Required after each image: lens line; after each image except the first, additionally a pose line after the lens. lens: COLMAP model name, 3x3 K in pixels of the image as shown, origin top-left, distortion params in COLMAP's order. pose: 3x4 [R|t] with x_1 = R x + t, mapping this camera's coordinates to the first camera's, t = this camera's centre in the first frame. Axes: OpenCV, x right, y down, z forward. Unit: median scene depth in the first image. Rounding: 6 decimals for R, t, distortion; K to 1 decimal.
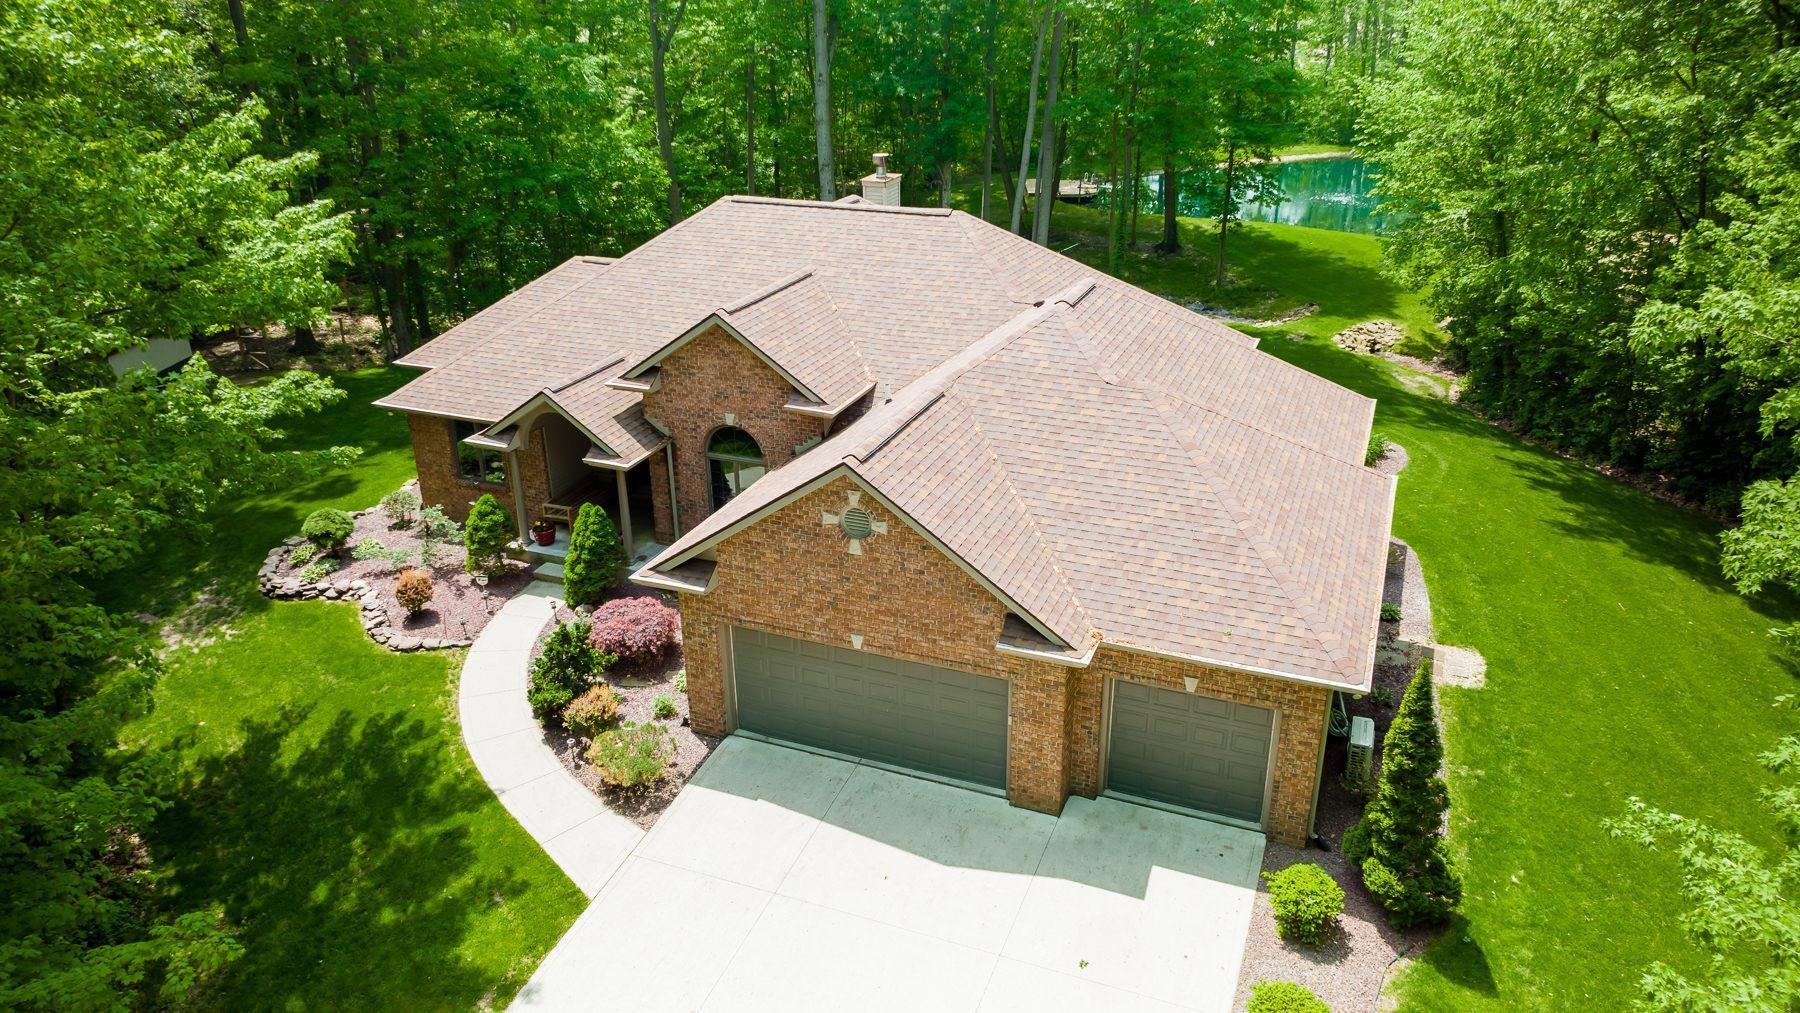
lens RADIAL K [[1272.1, 0, 903.9], [0, 1272.1, 507.1], [0, 0, 1]] dist [0.006546, 0.002750]
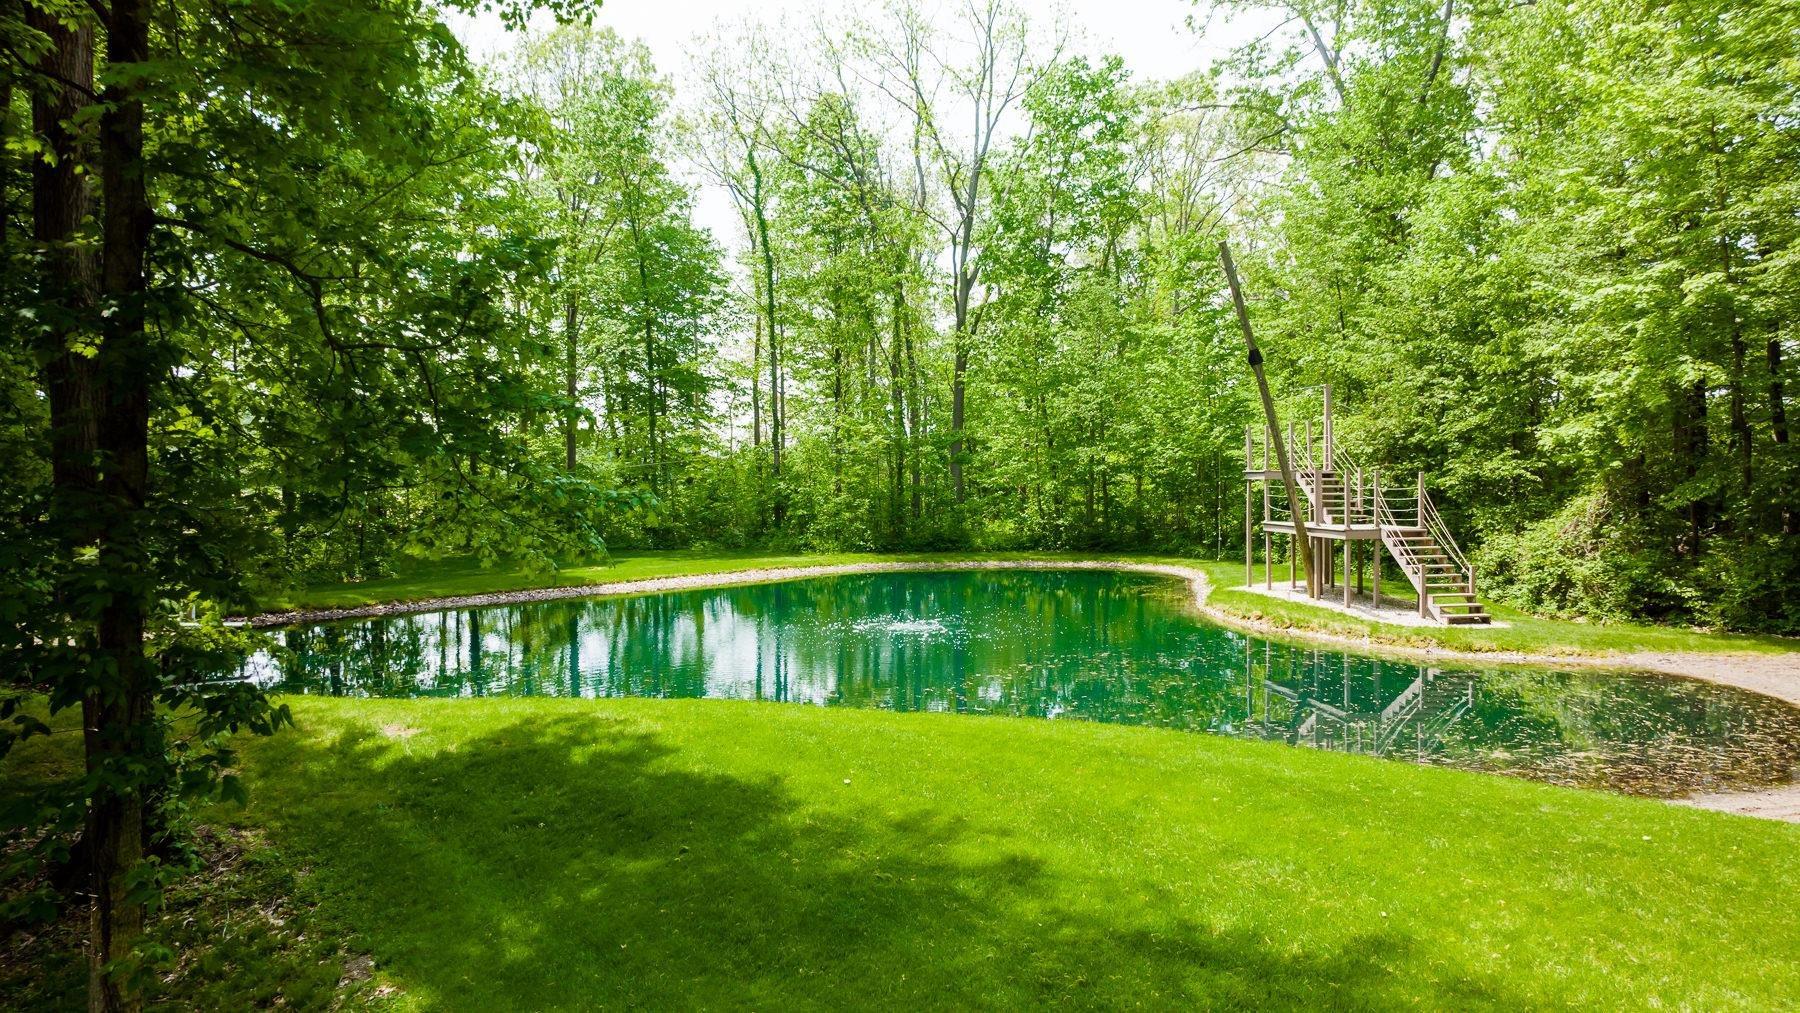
lens RADIAL K [[1272.1, 0, 903.9], [0, 1272.1, 507.1], [0, 0, 1]] dist [0.006546, 0.002750]
pose [[0.939258, 0.007928, 0.343120, 0.249124], [0.127324, 0.920345, -0.369803, -0.164577], [-0.318721, 0.391028, 0.863432, 0.773769]]
